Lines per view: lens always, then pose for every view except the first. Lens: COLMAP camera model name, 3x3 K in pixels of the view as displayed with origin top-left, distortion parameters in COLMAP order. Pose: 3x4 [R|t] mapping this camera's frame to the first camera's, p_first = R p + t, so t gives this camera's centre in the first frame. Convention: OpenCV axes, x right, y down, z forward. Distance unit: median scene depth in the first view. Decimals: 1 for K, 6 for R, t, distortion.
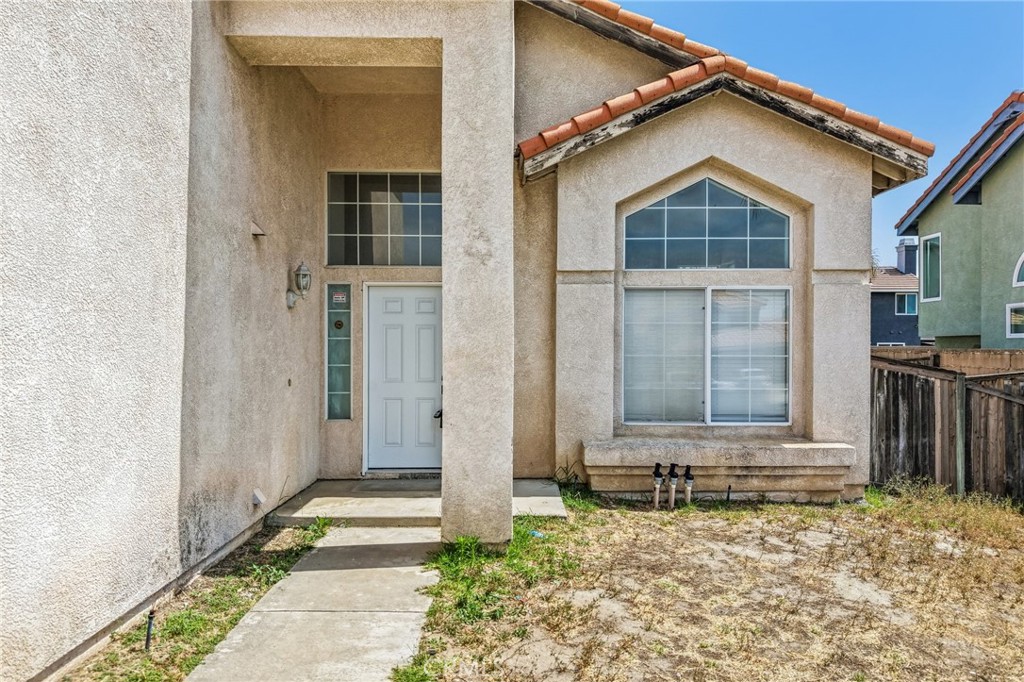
lens RADIAL K [[682.6, 0, 513.1], [0, 682.6, 347.9], [0, 0, 1]] dist [0.059720, -0.080185]
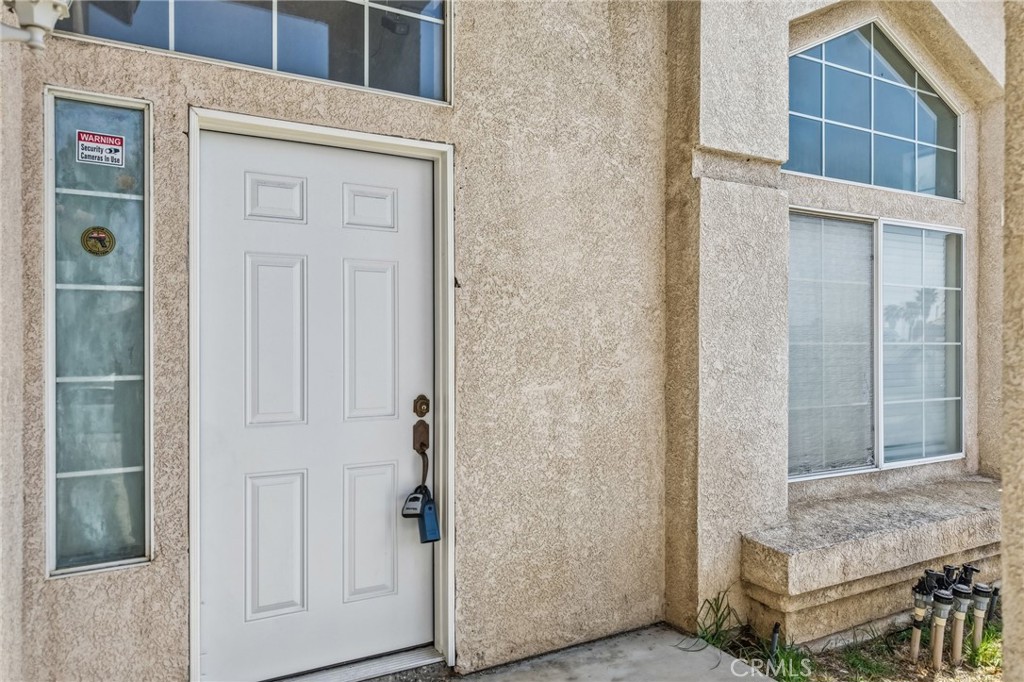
lens RADIAL K [[691.3, 0, 512.0], [0, 691.3, 341.0], [0, 0, 1]] dist [0.024885, -0.030232]
pose [[0.876218, -0.000626, 0.481915, -0.250040], [0.003055, 0.999986, -0.004256, 0.011504], [-0.481905, 0.005202, 0.876208, 0.673295]]
